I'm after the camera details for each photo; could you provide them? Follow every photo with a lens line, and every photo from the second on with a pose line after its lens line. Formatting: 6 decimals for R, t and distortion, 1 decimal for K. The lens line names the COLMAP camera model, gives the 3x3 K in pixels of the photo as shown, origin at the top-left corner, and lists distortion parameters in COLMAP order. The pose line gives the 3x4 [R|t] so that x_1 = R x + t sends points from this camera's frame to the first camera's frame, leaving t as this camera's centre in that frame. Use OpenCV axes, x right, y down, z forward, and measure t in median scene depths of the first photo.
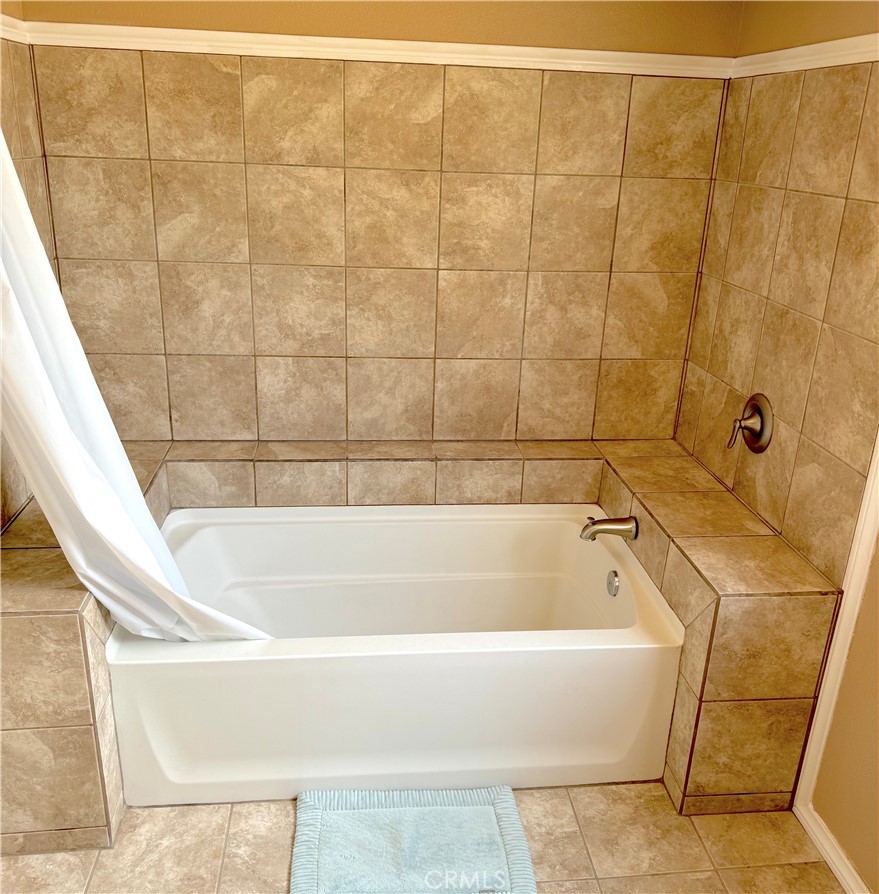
lens RADIAL K [[837.3, 0, 436.9], [0, 837.3, 447.8], [0, 0, 1]] dist [0.044248, 0.000000]
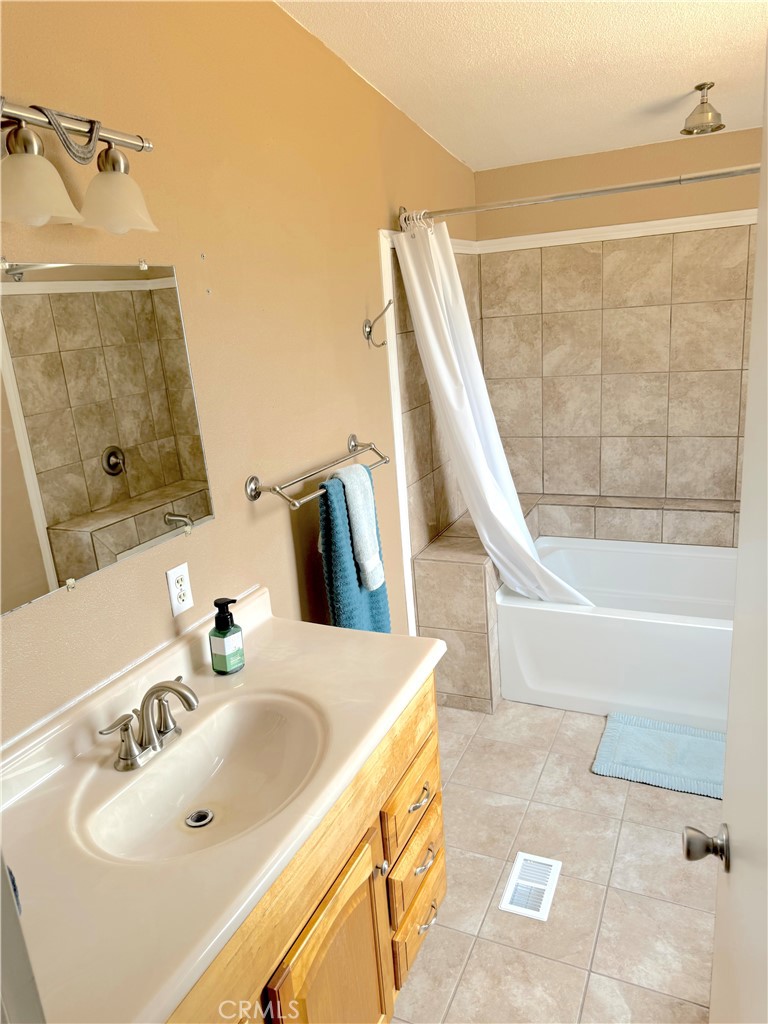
lens RADIAL K [[733.3, 0, 388.2], [0, 733.3, 511.4], [0, 0, 1]] dist [0.066777, -0.032914]
pose [[0.864874, 0.040533, -0.500350, 0.119174], [-0.077484, 0.995569, -0.053284, 0.124802], [0.495973, 0.084853, 0.864182, -0.309265]]
